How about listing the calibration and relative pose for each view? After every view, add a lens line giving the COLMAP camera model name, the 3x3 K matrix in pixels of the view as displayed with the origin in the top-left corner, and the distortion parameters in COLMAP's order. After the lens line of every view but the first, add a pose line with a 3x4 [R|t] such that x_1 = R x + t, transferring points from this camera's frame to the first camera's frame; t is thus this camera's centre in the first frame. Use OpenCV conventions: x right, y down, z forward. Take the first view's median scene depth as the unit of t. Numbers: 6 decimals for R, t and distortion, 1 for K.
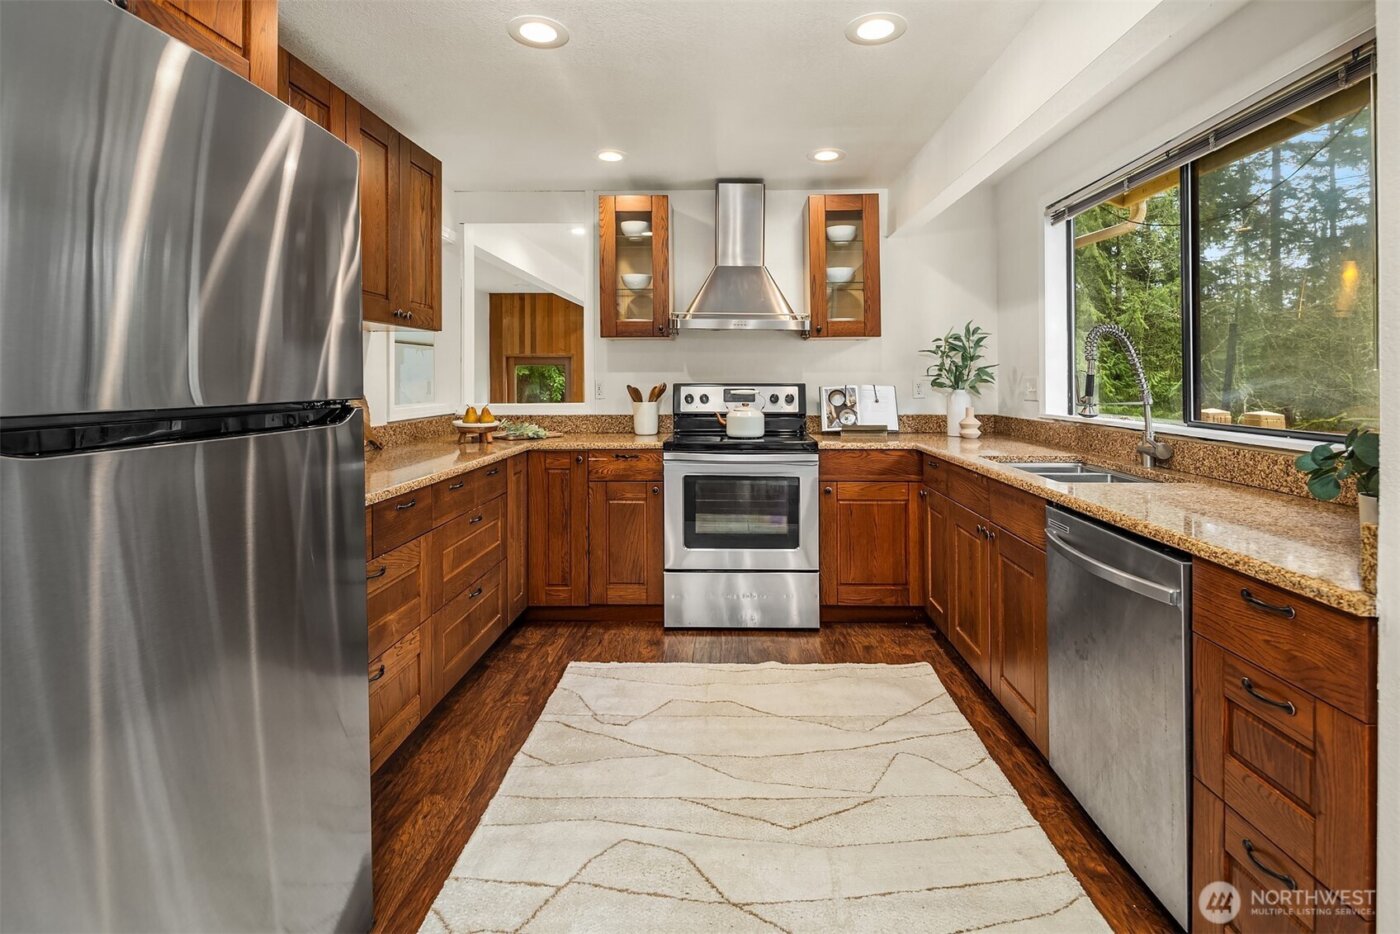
lens RADIAL K [[674.7, 0, 701.1], [0, 674.7, 389.9], [0, 0, 1]] dist [-0.001510, -0.000715]
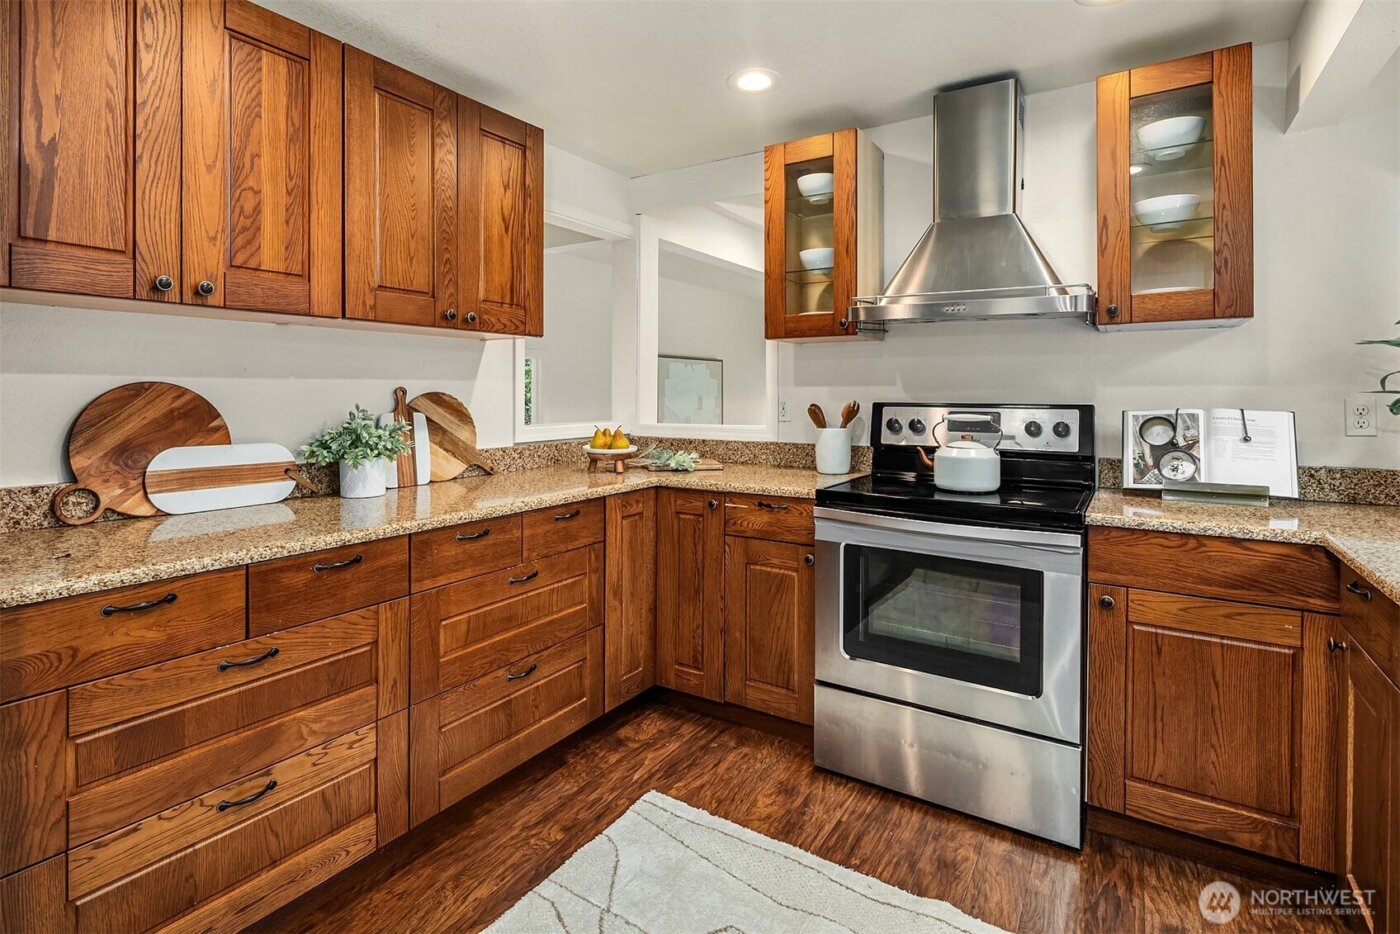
lens RADIAL K [[656.2, 0, 706.2], [0, 656.2, 411.3], [0, 0, 1]] dist [-0.000503, -0.000526]
pose [[0.857561, 0.018022, -0.514066, 0.179678], [-0.012564, 0.999822, 0.014093, -0.008502], [0.514228, -0.005627, 0.857635, 0.376713]]
